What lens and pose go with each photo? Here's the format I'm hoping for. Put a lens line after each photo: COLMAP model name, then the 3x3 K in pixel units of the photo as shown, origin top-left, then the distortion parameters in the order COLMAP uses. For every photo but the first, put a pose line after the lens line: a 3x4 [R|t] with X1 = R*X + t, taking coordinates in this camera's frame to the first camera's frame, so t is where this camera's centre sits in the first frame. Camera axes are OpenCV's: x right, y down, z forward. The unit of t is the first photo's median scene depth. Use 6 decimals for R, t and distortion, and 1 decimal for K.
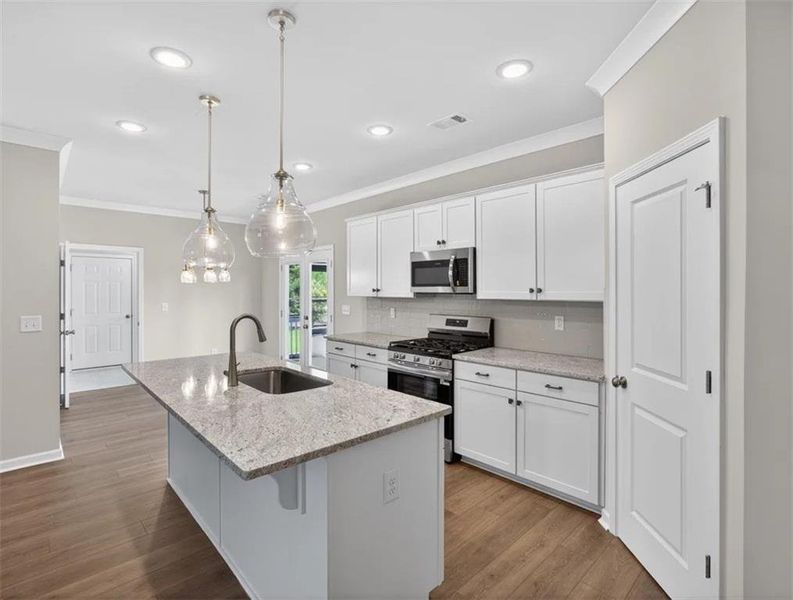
lens RADIAL K [[399.3, 0, 398.4], [0, 399.3, 289.5], [0, 0, 1]] dist [0.000304, 0.000028]
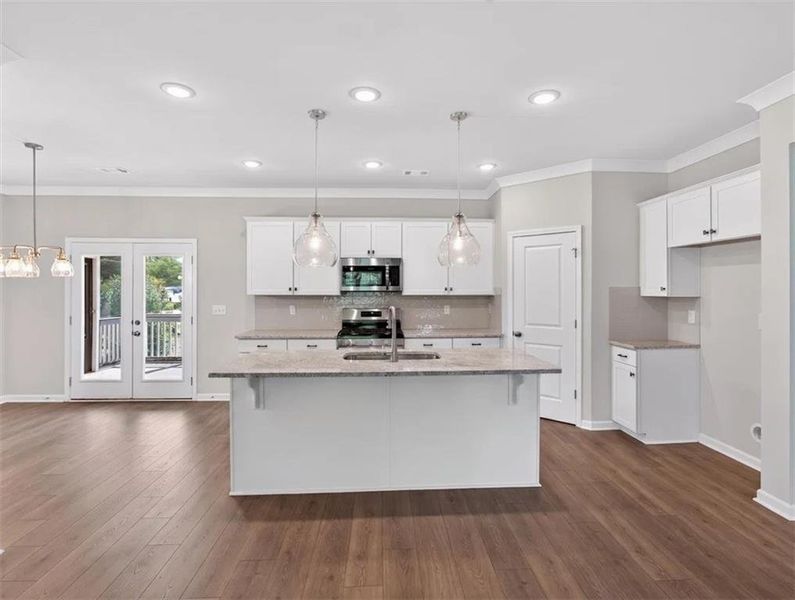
lens RADIAL K [[415.6, 0, 395.9], [0, 415.6, 283.4], [0, 0, 1]] dist [-0.031302, 0.000167]
pose [[0.640416, 0.012028, 0.767934, -0.925072], [-0.002125, 0.999901, -0.013889, 0.002520], [-0.768025, 0.007263, 0.640378, 0.078465]]
